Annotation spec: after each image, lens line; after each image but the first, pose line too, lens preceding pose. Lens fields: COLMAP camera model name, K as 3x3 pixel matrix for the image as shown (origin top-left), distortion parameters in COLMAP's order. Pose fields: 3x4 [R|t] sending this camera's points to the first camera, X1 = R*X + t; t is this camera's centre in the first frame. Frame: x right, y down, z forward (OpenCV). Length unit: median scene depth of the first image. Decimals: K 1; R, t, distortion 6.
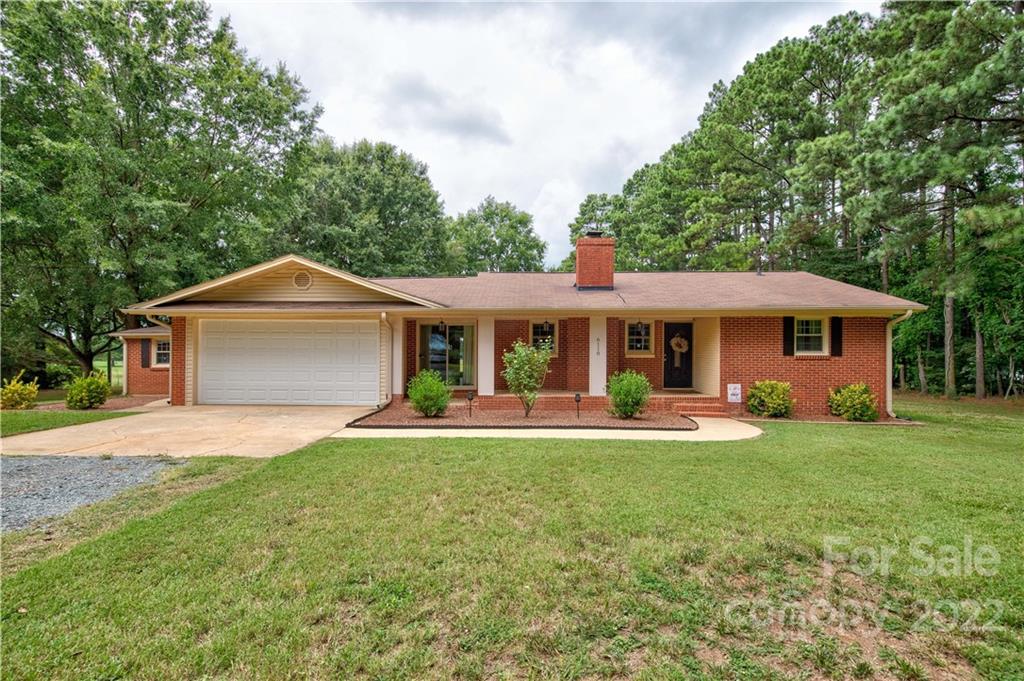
lens RADIAL K [[479.9, 0, 507.3], [0, 479.9, 355.9], [0, 0, 1]] dist [0.000553, -0.000578]
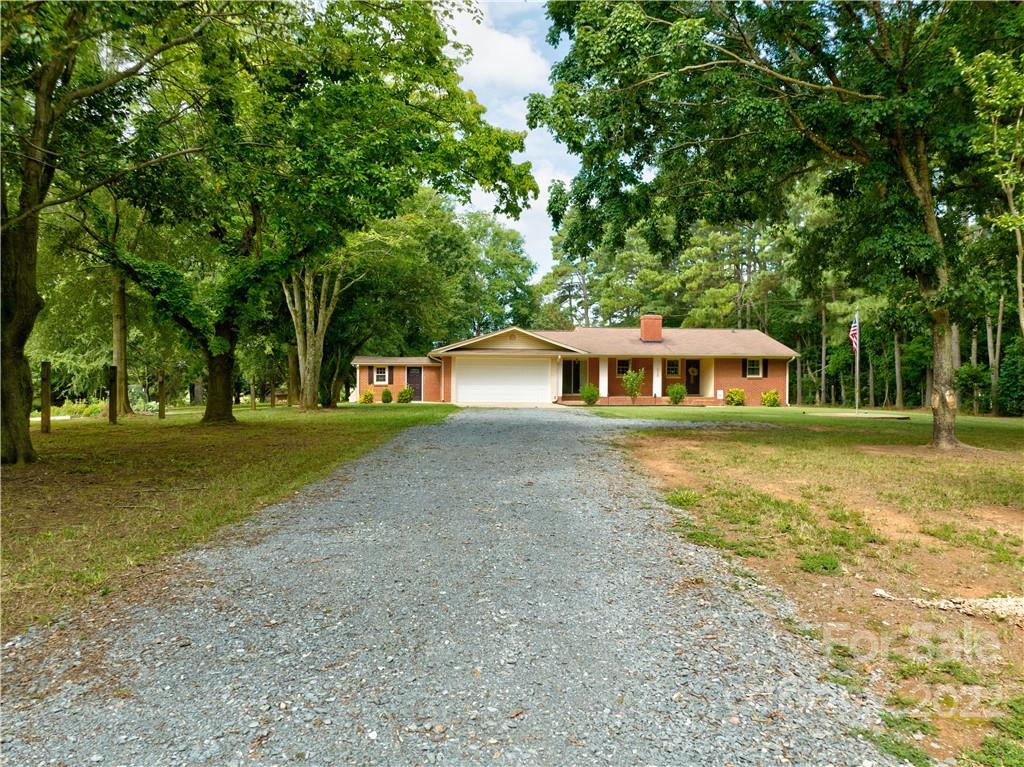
lens RADIAL K [[716.2, 0, 510.6], [0, 716.2, 385.6], [0, 0, 1]] dist [-0.047921, 0.018708]
pose [[0.987472, 0.001157, 0.157791, -0.666868], [-0.001960, 0.999986, 0.004934, 0.016565], [-0.157783, -0.005181, 0.987460, -1.397158]]
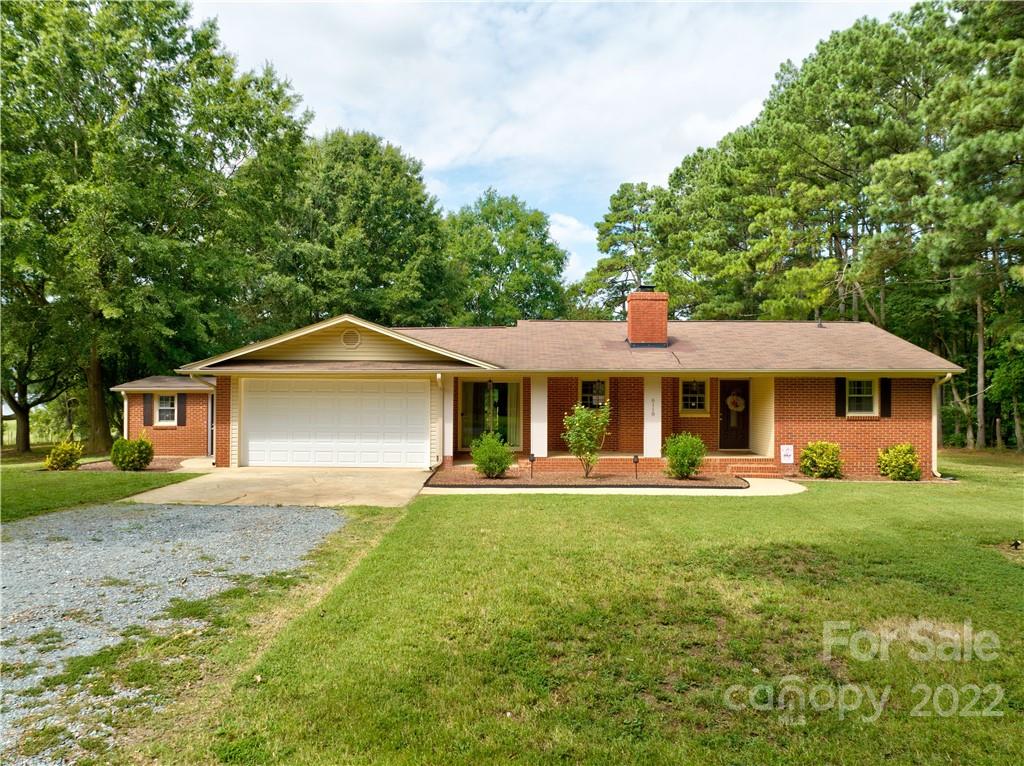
lens RADIAL K [[718.8, 0, 512.0], [0, 718.8, 383.0], [0, 0, 1]] dist [-0.057178, 0.006900]
pose [[0.999731, 0.001590, 0.023128, -0.099363], [-0.001084, 0.999760, -0.021868, -0.027094], [-0.023157, 0.021837, 0.999493, -0.344472]]
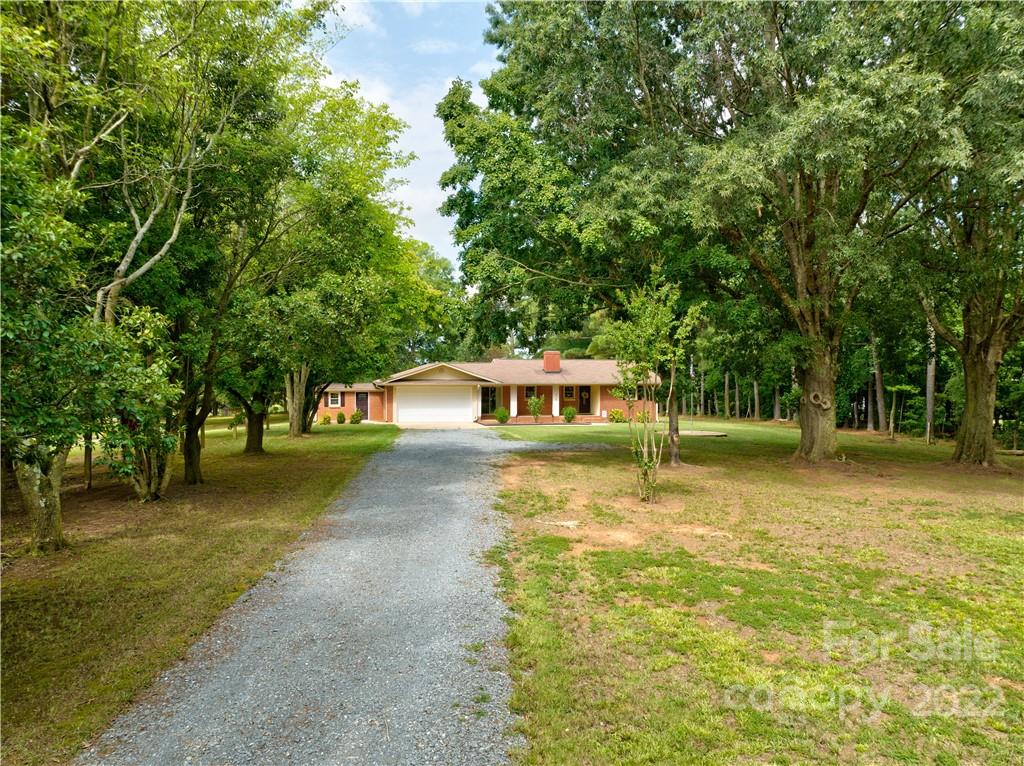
lens RADIAL K [[716.2, 0, 510.6], [0, 716.2, 385.1], [0, 0, 1]] dist [-0.047921, 0.018708]
pose [[0.968791, -0.003040, 0.247859, -0.743471], [0.001948, 0.999987, 0.004650, -0.075759], [-0.247870, -0.004022, 0.968785, -1.983800]]
